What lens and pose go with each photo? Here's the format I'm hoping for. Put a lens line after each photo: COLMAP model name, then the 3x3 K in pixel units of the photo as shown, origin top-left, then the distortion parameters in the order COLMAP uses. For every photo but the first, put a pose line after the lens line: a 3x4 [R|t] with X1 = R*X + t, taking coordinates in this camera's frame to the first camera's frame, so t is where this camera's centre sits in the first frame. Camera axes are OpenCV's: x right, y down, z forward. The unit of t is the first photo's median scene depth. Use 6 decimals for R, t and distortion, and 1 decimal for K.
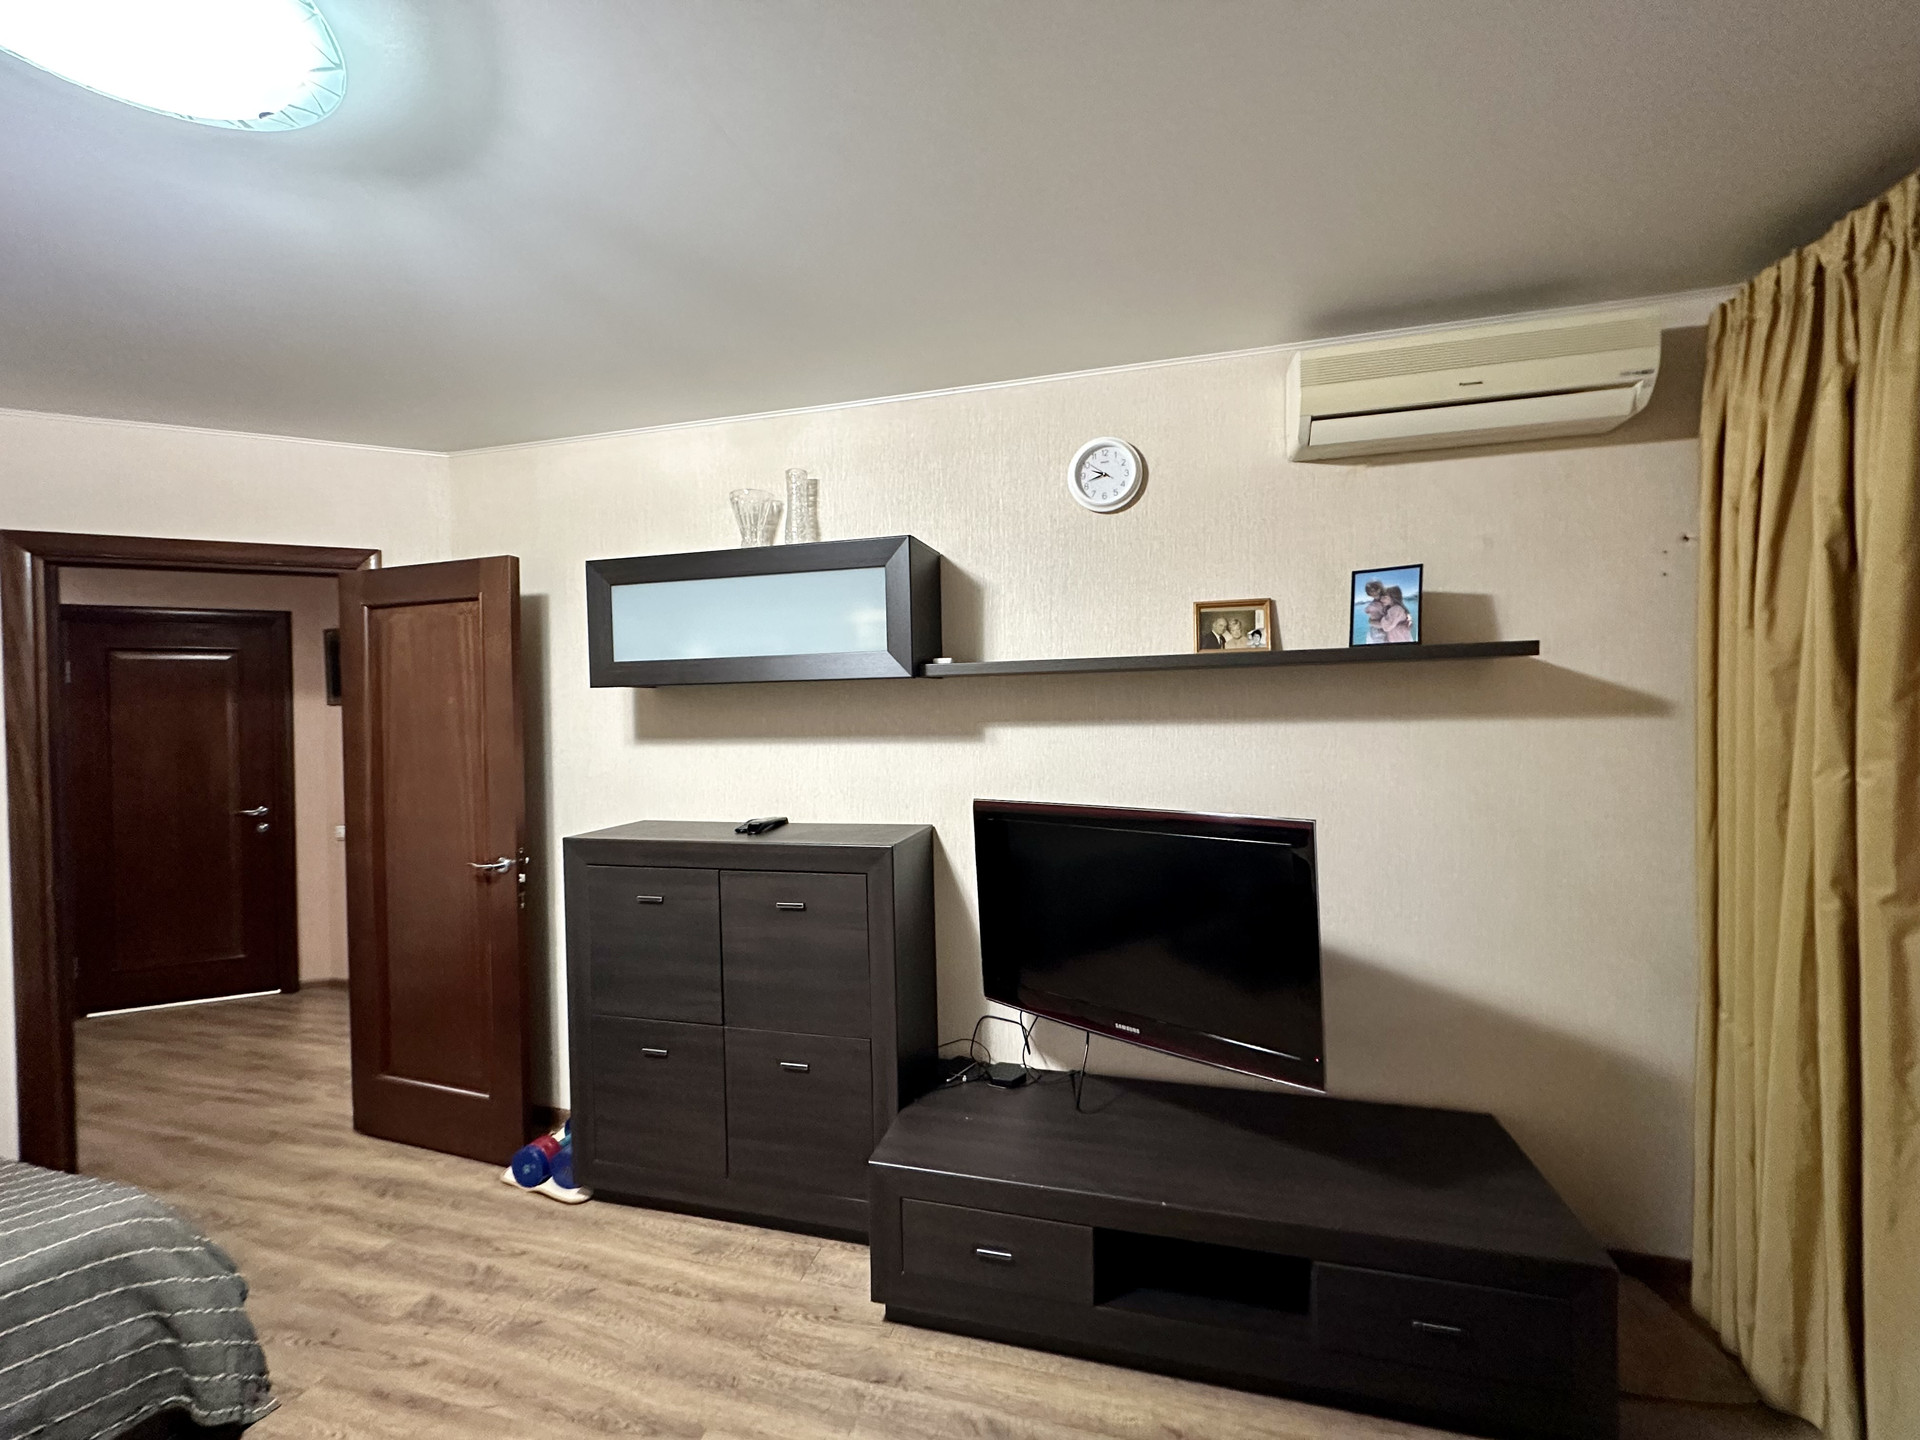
lens RADIAL K [[765.9, 0, 960.0], [0, 765.9, 720.0], [0, 0, 1]] dist [0.000168, -0.000001]
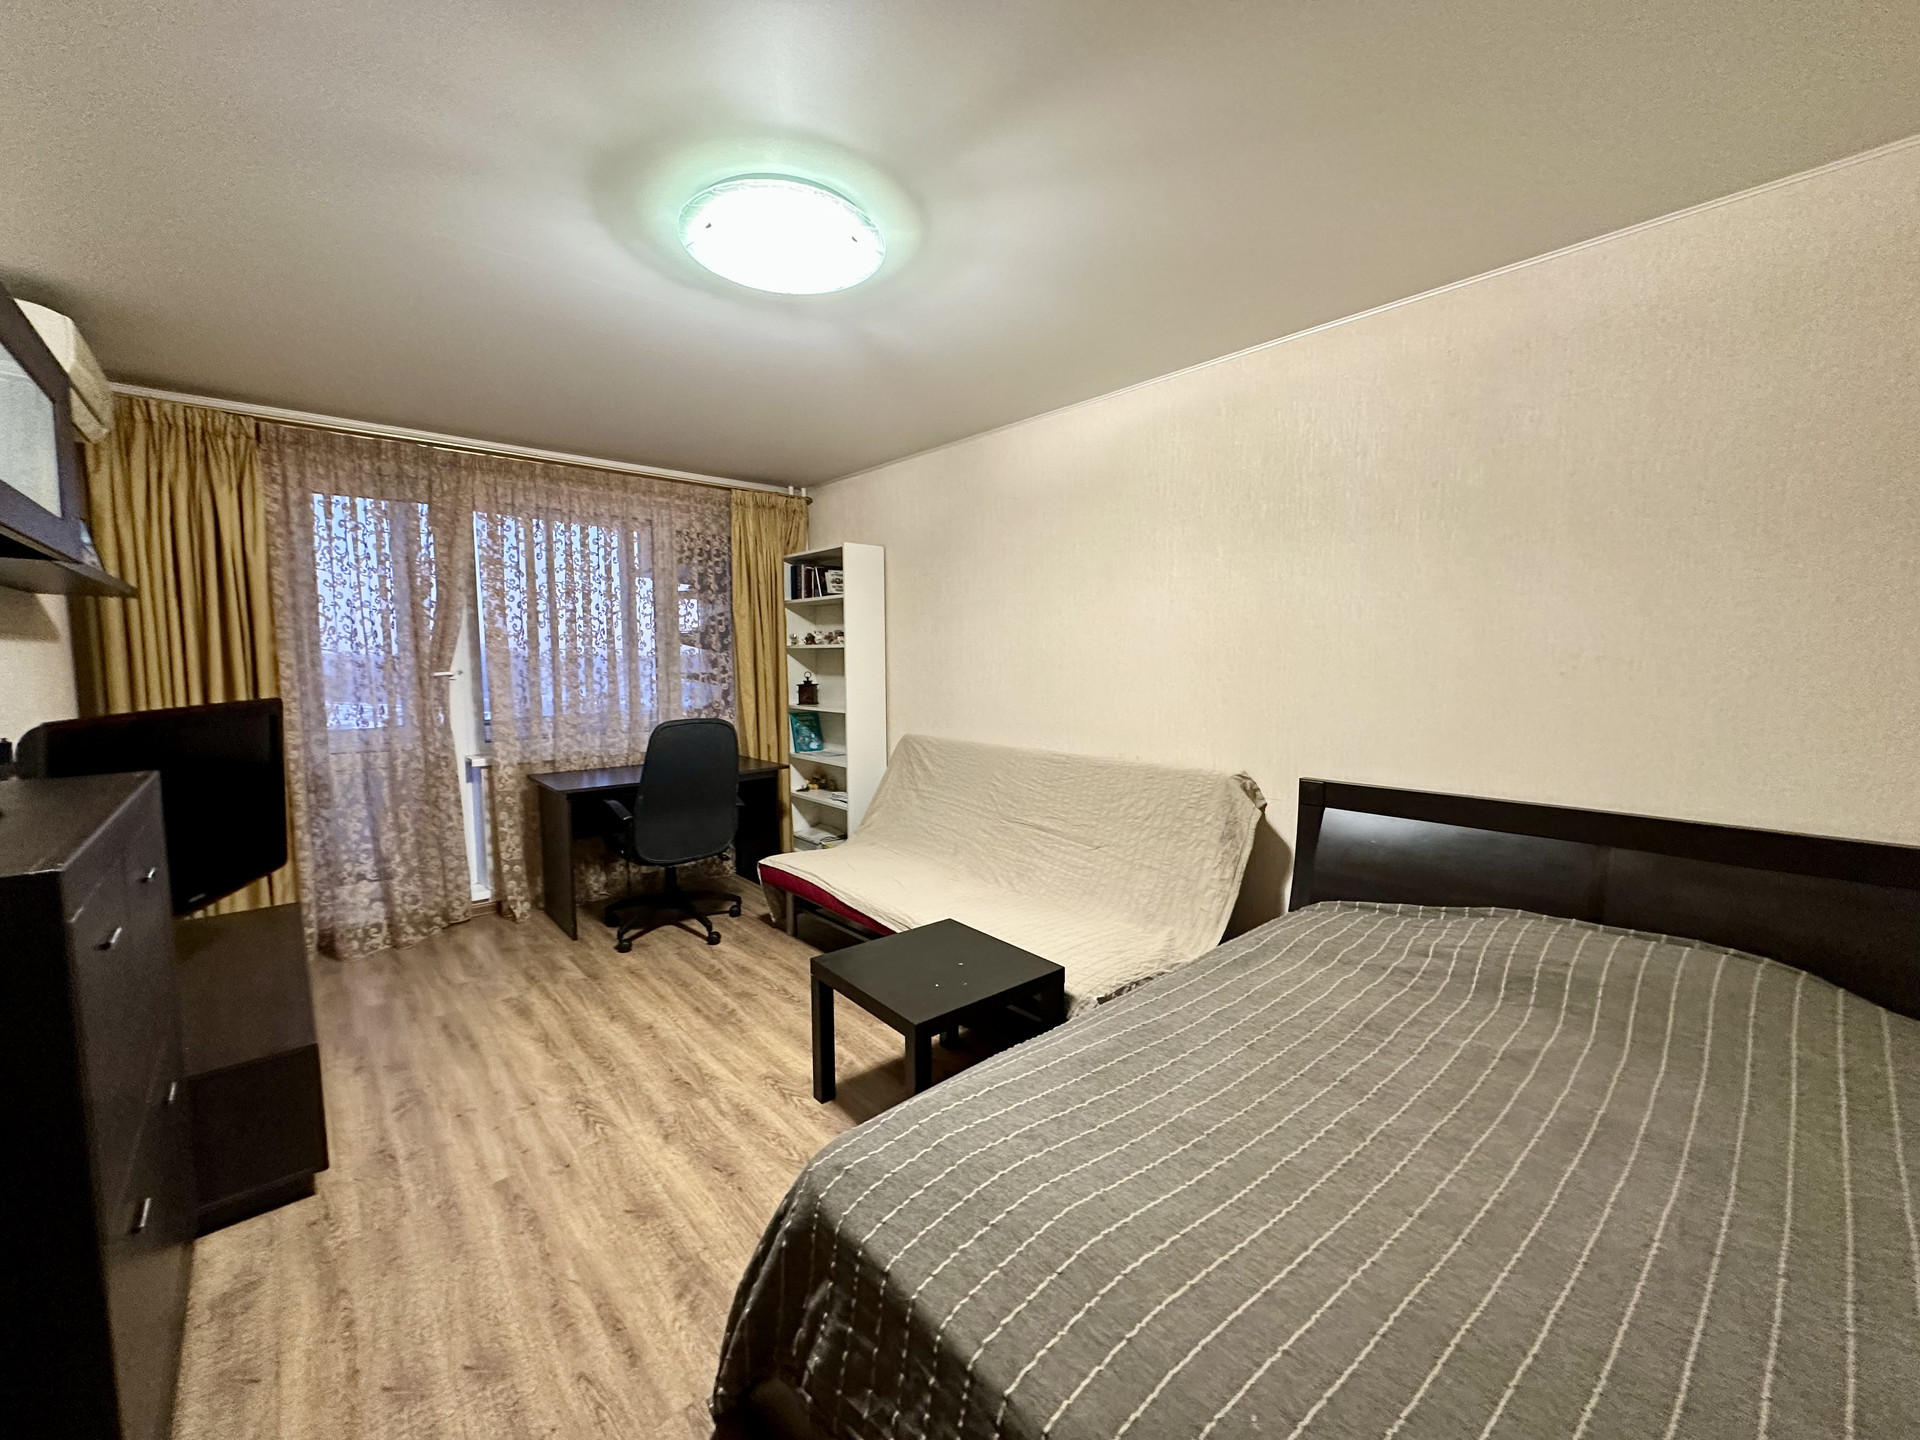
lens RADIAL K [[765.9, 0, 960.0], [0, 765.9, 720.0], [0, 0, 1]] dist [0.000168, -0.000001]
pose [[-0.837021, -0.024639, 0.546616, -1.332878], [0.025019, 0.996217, 0.083216, 0.062936], [-0.546598, 0.083329, -0.833239, 1.268693]]
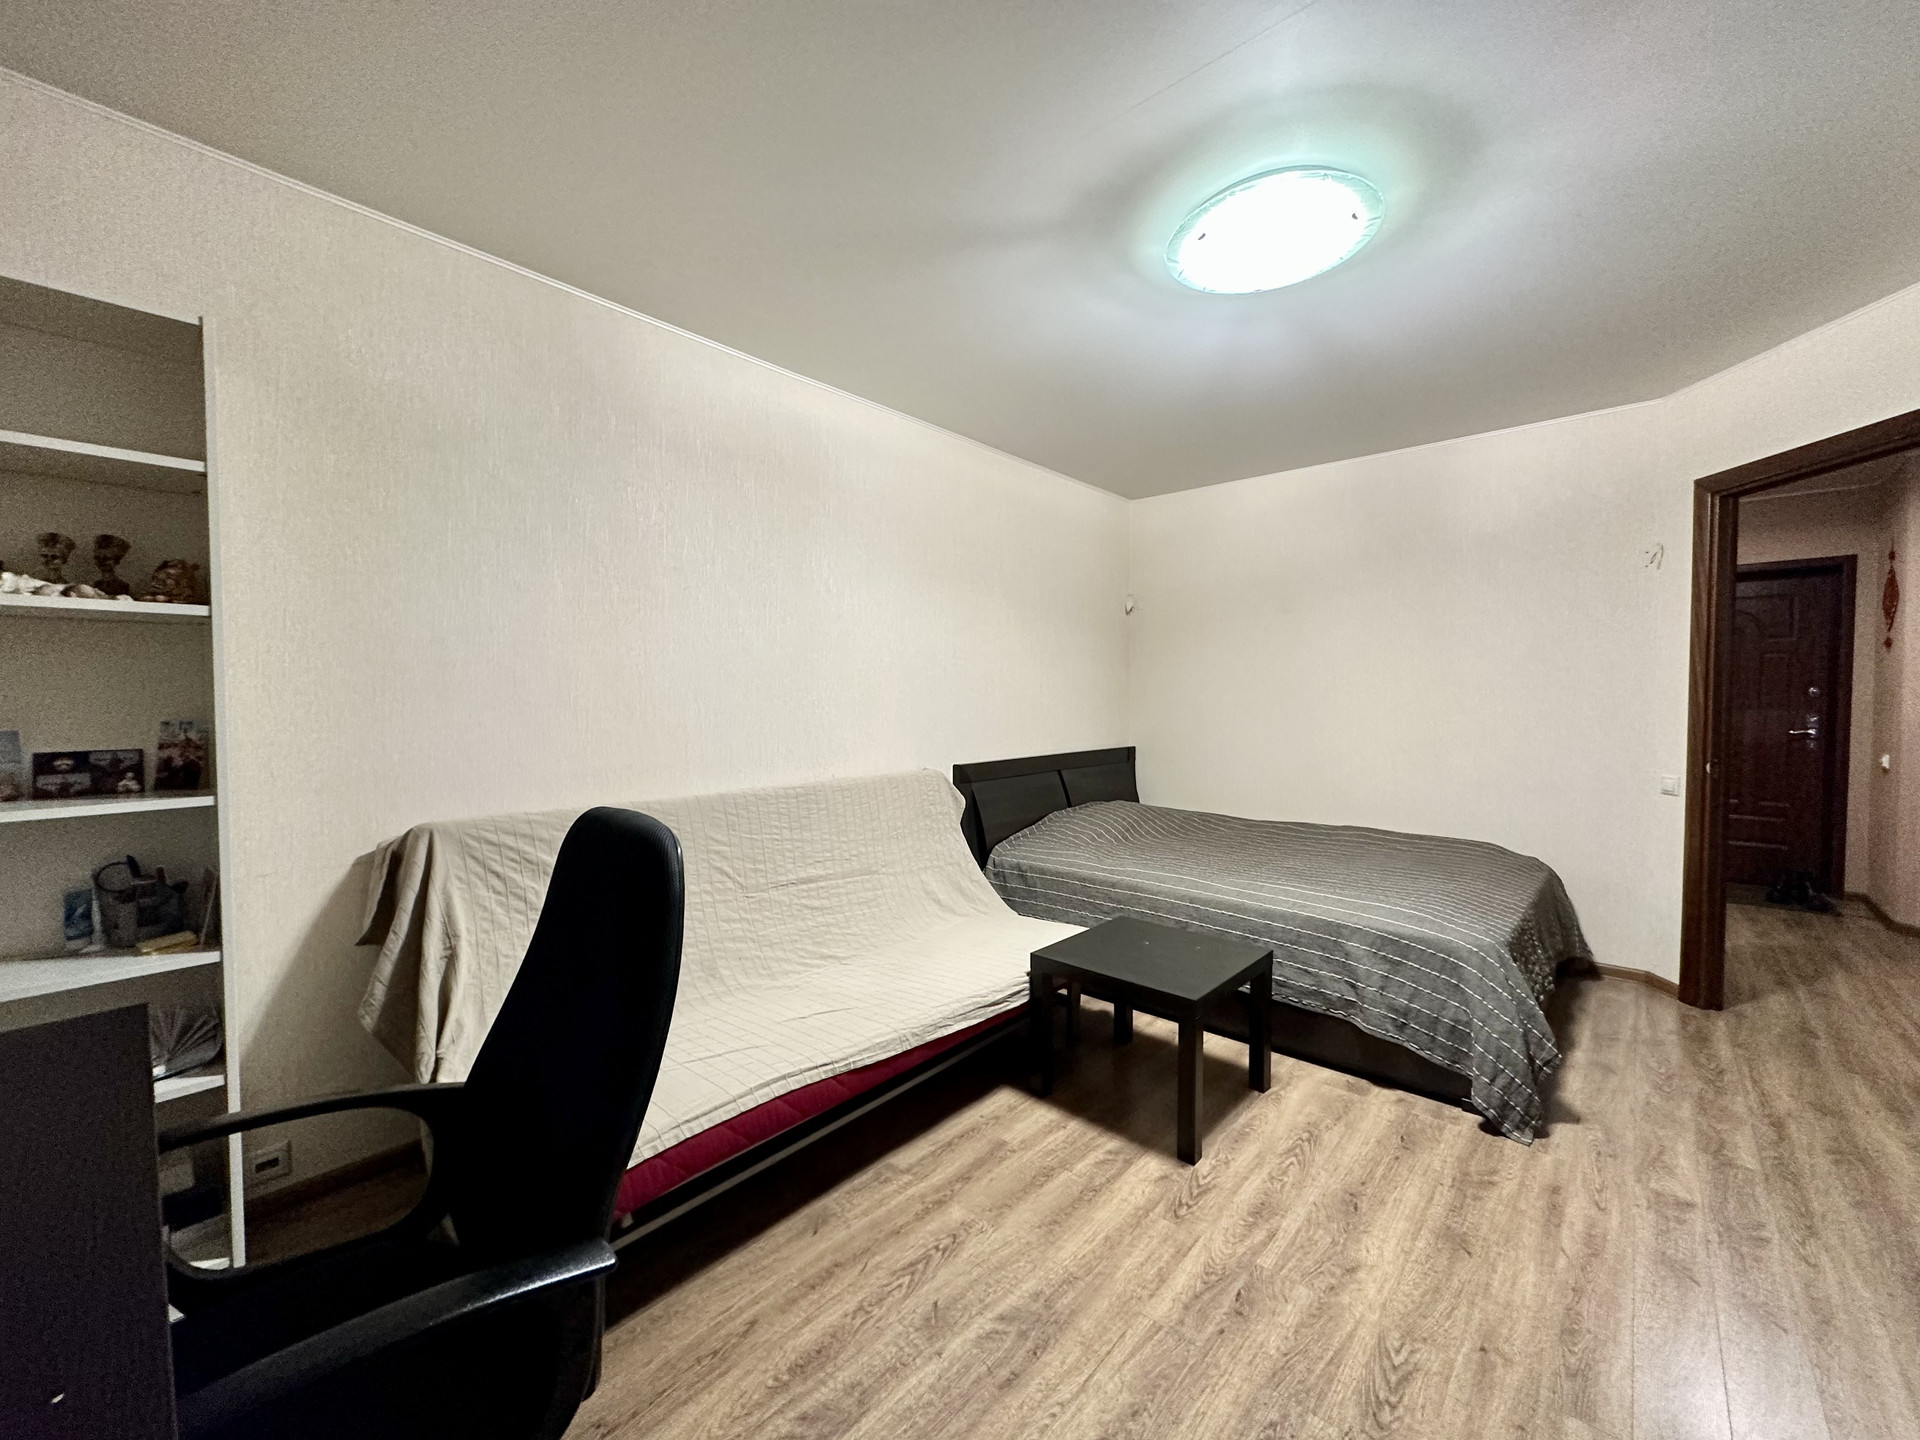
lens RADIAL K [[765.9, 0, 960.0], [0, 765.9, 720.0], [0, 0, 1]] dist [0.000168, -0.000001]
pose [[-0.445510, 0.047316, -0.894026, 0.551994], [0.001350, 0.998637, 0.052180, 0.096401], [0.895276, 0.022040, -0.444967, 0.596418]]
